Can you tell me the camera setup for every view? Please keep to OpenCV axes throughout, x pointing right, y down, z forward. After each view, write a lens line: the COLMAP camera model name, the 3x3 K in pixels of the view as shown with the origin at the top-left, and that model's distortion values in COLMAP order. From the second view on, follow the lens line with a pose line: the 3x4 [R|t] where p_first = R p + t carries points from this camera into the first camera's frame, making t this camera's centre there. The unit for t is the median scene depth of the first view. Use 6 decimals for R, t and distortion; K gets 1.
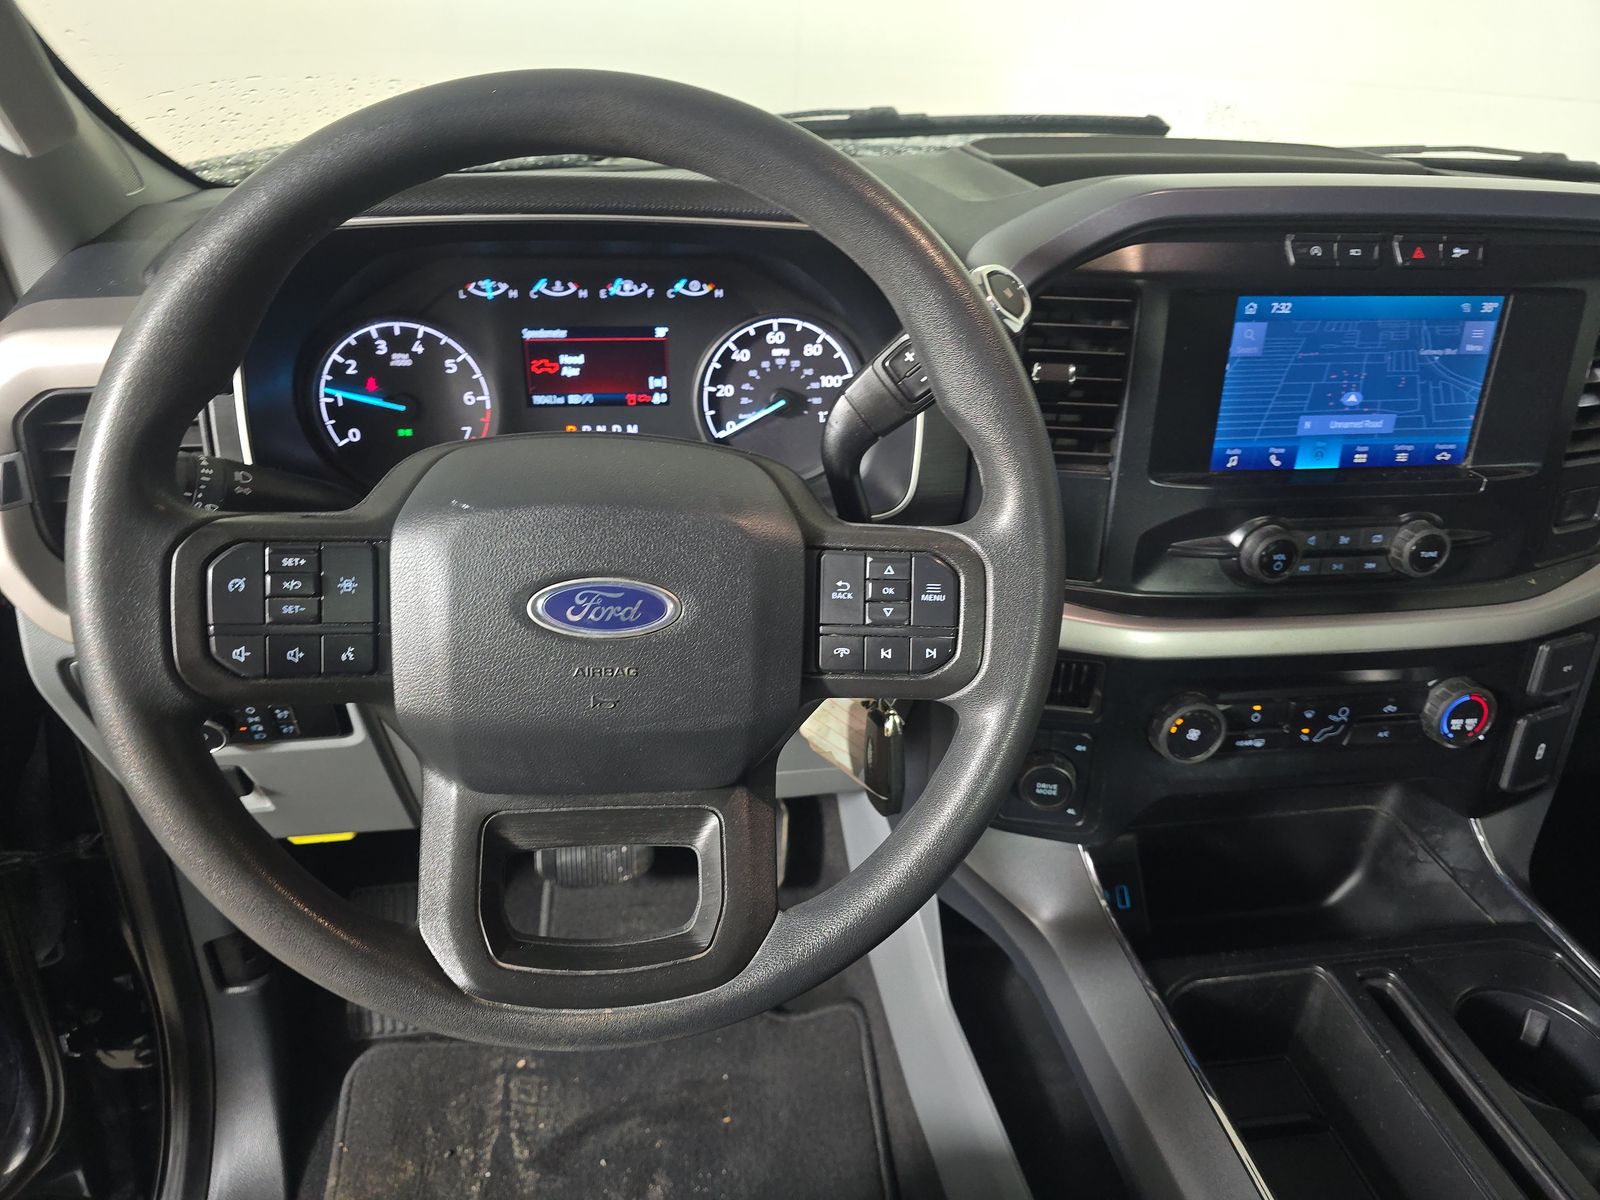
lens RADIAL K [[1109.9, 0, 800.7], [0, 1109.9, 603.0], [0, 0, 1]] dist [0.043780, -0.038669]
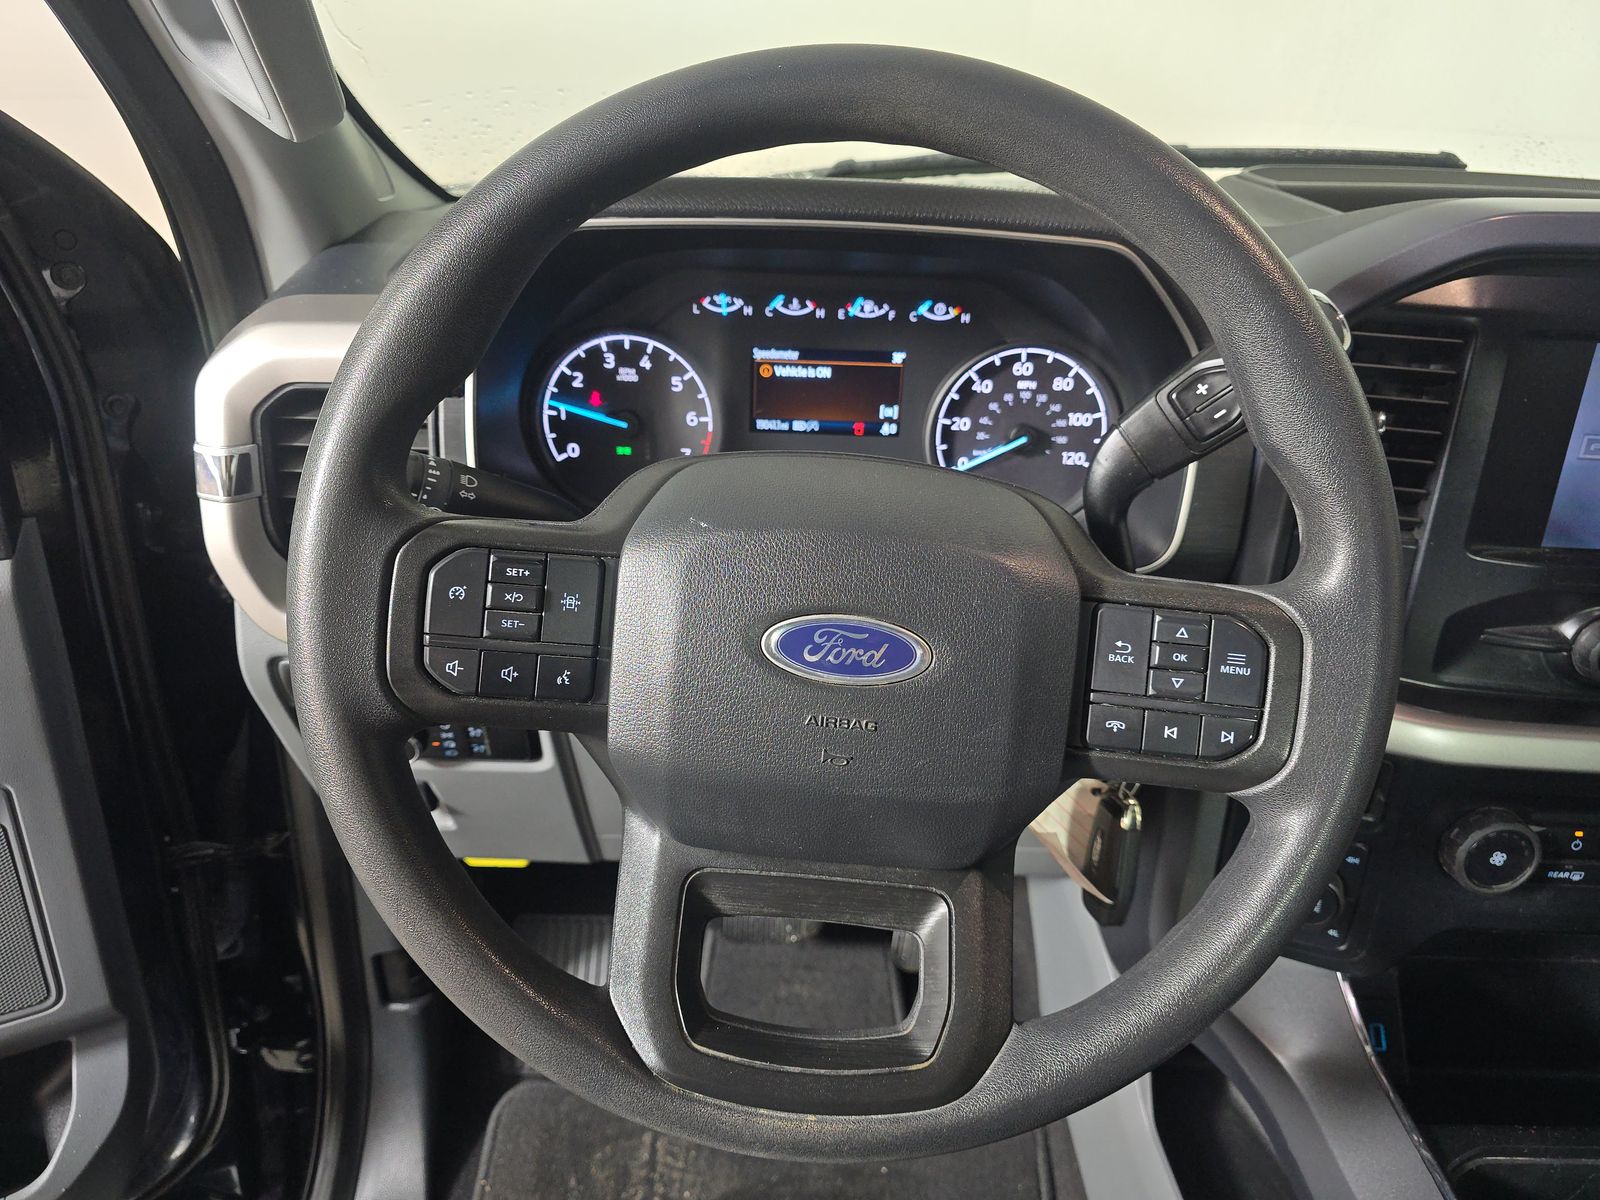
lens RADIAL K [[1109.9, 0, 796.4], [0, 1109.9, 600.4], [0, 0, 1]] dist [0.043780, -0.038669]
pose [[0.986385, 0.074729, -0.146495, -0.059785], [-0.081681, 0.995772, -0.042023, 0.003668], [0.142735, 0.053416, 0.988318, 0.085977]]
